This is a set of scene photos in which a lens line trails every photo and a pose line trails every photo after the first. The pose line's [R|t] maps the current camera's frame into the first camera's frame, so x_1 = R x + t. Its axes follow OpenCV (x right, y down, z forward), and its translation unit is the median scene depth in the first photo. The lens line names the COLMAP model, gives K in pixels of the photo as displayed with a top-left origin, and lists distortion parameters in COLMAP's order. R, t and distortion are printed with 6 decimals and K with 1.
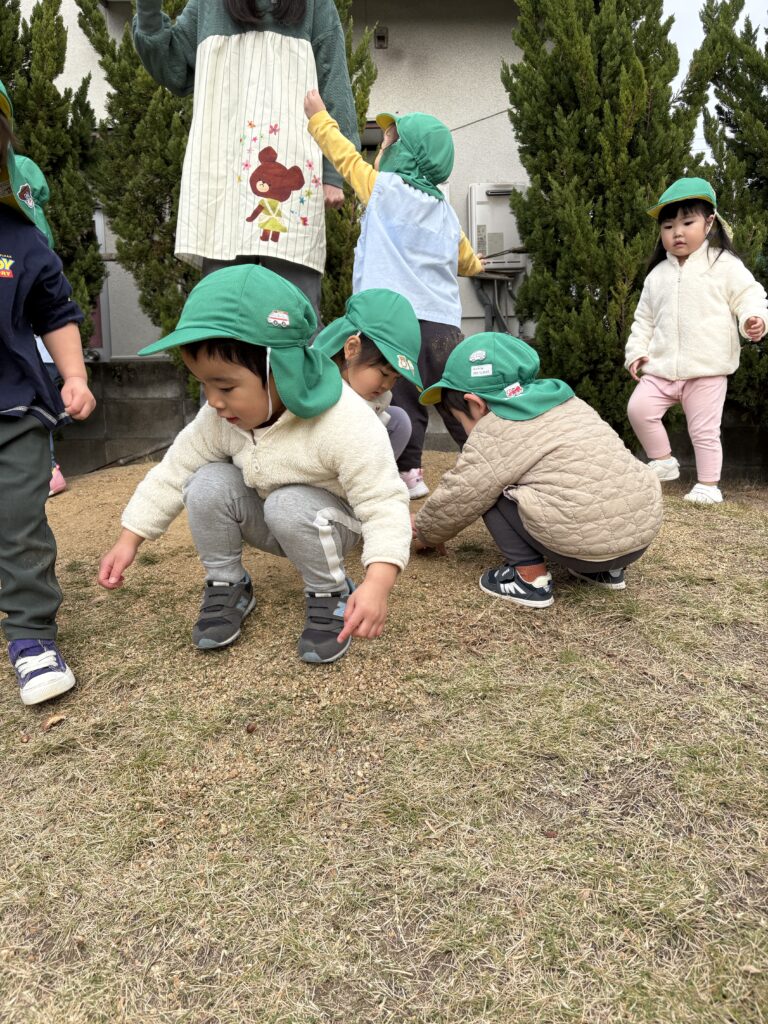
lens RADIAL K [[777.3, 0, 395.0], [0, 777.3, 507.1], [0, 0, 1]] dist [0.034026, -0.038817]
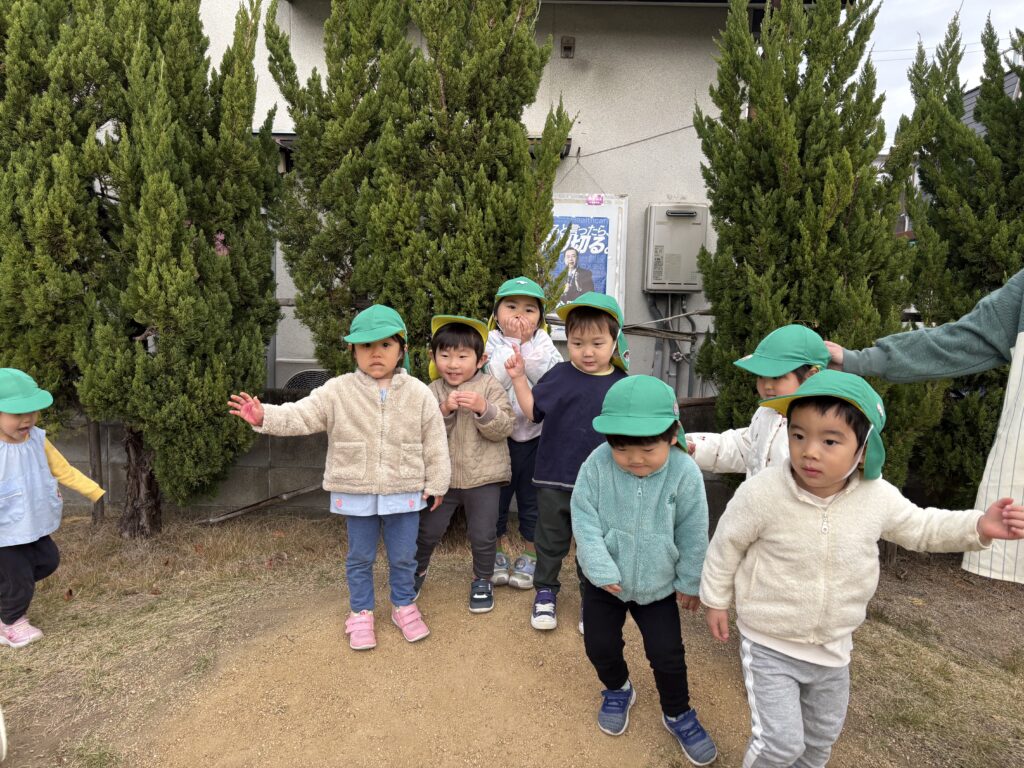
lens RADIAL K [[777.3, 0, 514.5], [0, 777.3, 393.7], [0, 0, 1]] dist [0.034026, -0.038817]
pose [[0.998116, 0.056849, -0.023071, -0.052367], [-0.056777, 0.998380, 0.003731, -0.235845], [0.023245, -0.002414, 0.999727, 0.027969]]
